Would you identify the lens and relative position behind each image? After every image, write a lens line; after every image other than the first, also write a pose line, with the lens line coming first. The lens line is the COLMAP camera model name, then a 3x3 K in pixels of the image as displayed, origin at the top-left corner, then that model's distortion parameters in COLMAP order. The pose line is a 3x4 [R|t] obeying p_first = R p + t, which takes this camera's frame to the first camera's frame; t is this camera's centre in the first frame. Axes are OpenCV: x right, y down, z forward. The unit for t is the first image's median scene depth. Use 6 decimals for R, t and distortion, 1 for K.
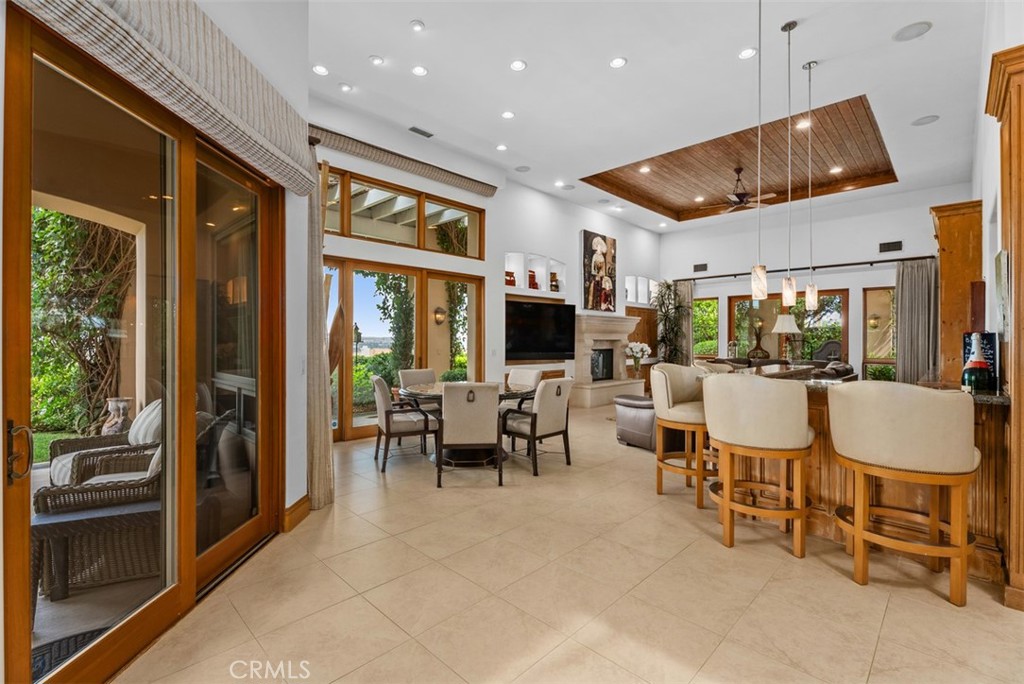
lens RADIAL K [[455.3, 0, 513.2], [0, 455.3, 338.8], [0, 0, 1]] dist [0.003412, -0.001227]
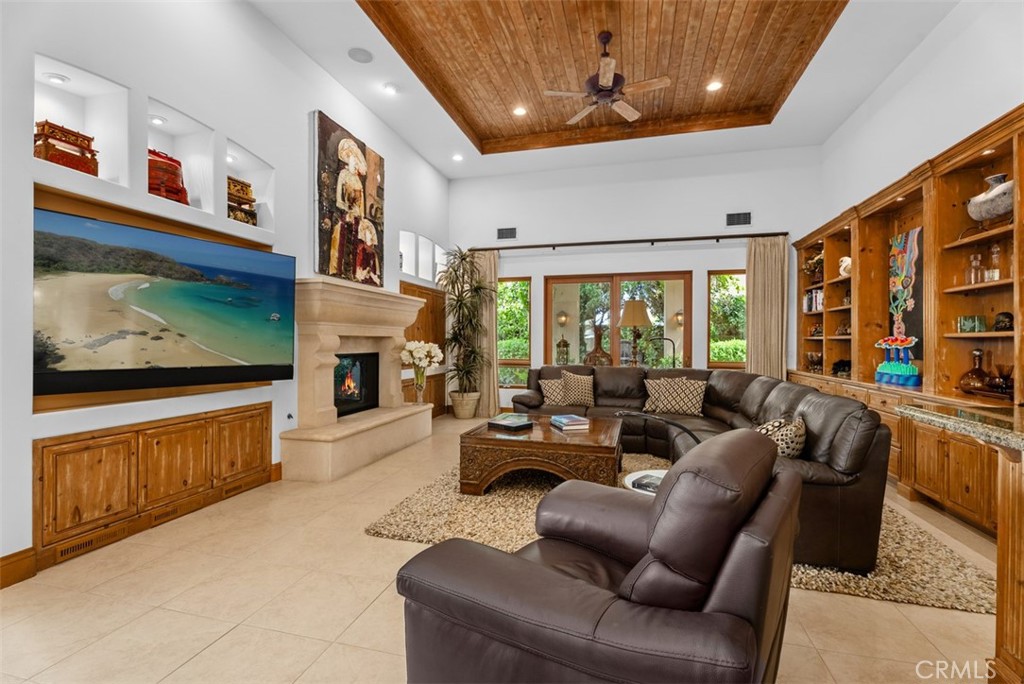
lens RADIAL K [[455.3, 0, 508.6], [0, 455.3, 341.1], [0, 0, 1]] dist [0.003412, -0.001227]
pose [[0.874676, -0.000245, 0.484708, 0.100973], [-0.001011, 0.999997, 0.002330, 0.006607], [-0.484707, -0.002528, 0.874673, 0.498871]]
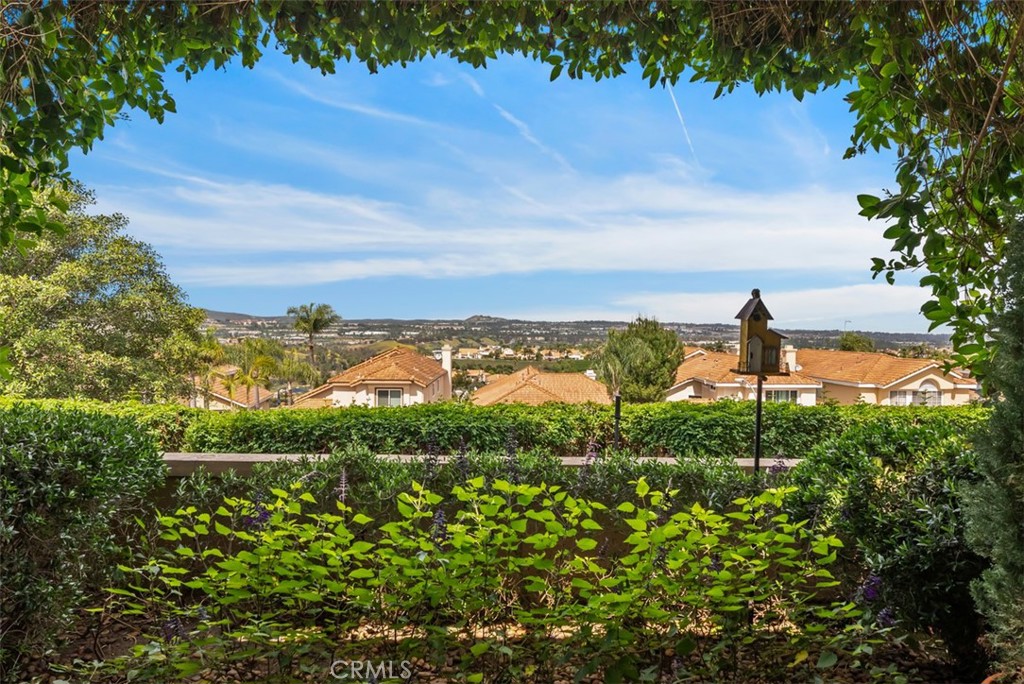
lens RADIAL K [[586.3, 0, 514.1], [0, 586.3, 343.7], [0, 0, 1]] dist [-0.005887, 0.001747]
pose [[0.731167, 0.017528, -0.681973, -0.250715], [-0.004525, 0.999772, 0.020844, -0.014526], [0.682183, -0.012155, 0.731080, 0.754205]]
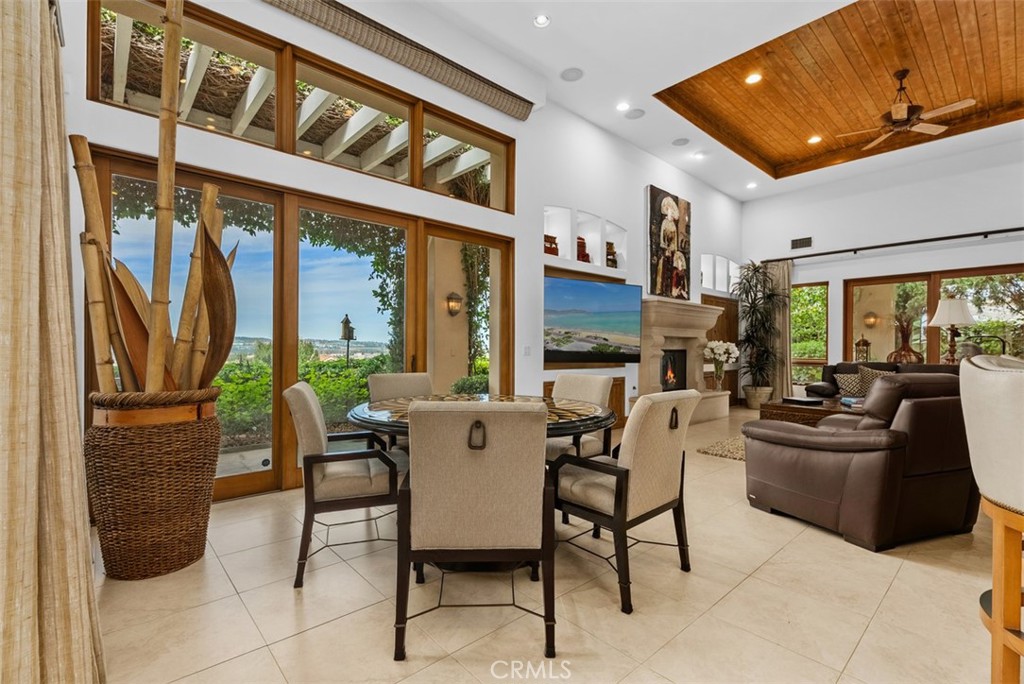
lens RADIAL K [[455.3, 0, 512.0], [0, 455.3, 349.0], [0, 0, 1]] dist [0.003412, -0.001227]
pose [[0.997649, 0.002120, -0.068505, -0.016268], [-0.001951, 0.999995, 0.002530, 0.022195], [0.068510, -0.002391, 0.997648, 0.273020]]
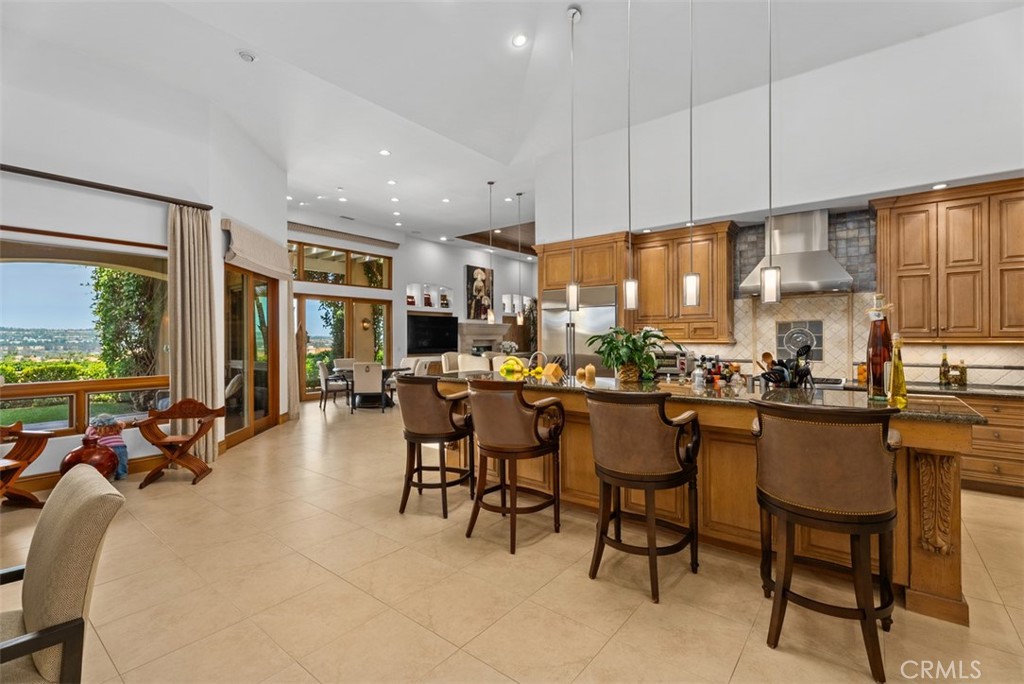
lens RADIAL K [[455.3, 0, 510.6], [0, 455.3, 335.5], [0, 0, 1]] dist [0.003412, -0.001227]
pose [[0.994917, -0.005888, 0.100530, 0.154586], [0.006270, 0.999974, -0.003489, -0.006395], [-0.100507, 0.004101, 0.994928, -0.500690]]
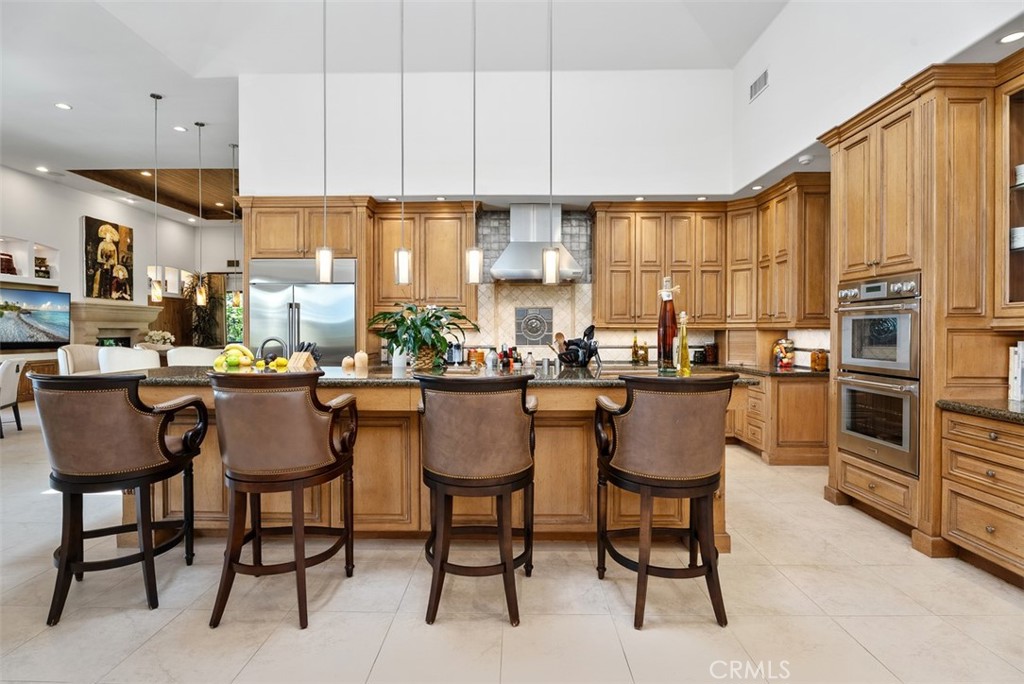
lens RADIAL K [[492.4, 0, 507.2], [0, 492.4, 335.9], [0, 0, 1]] dist [-0.006974, -0.001613]
pose [[0.729572, -0.010481, 0.683824, 0.099259], [0.000577, 0.999892, 0.014710, 0.003757], [-0.683904, -0.010338, 0.729499, -0.415673]]
